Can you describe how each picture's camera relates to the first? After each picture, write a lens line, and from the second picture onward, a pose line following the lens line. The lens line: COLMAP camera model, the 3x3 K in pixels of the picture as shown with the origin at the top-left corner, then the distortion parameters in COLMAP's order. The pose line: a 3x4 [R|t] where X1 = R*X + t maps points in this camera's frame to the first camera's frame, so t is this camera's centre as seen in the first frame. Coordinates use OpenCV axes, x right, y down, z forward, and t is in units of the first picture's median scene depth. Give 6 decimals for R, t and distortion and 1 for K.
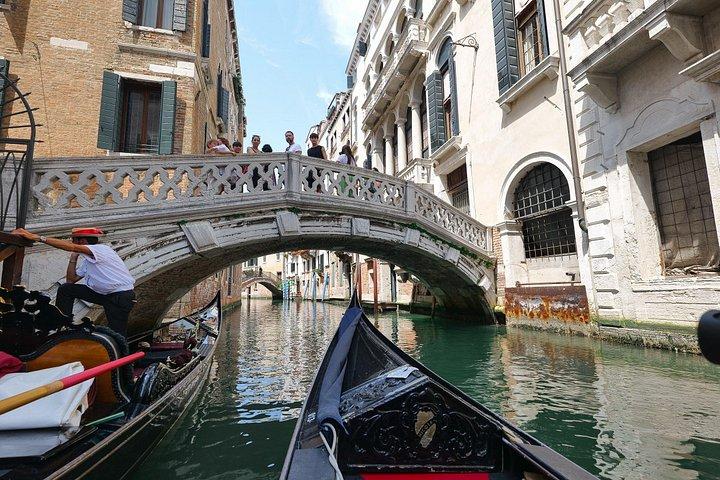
lens RADIAL K [[344.4, 0, 361.3], [0, 344.4, 241.6], [0, 0, 1]] dist [0.004222, -0.000031]
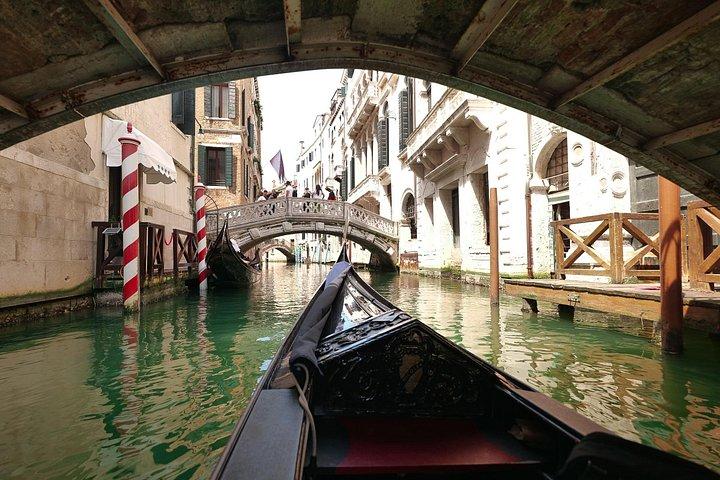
lens RADIAL K [[344.4, 0, 359.4], [0, 344.4, 242.4], [0, 0, 1]] dist [0.004222, -0.000031]
pose [[0.998837, 0.008724, -0.047420, 0.178332], [-0.003880, 0.994849, 0.101296, -0.081369], [0.048059, -0.100994, 0.993726, -0.609569]]
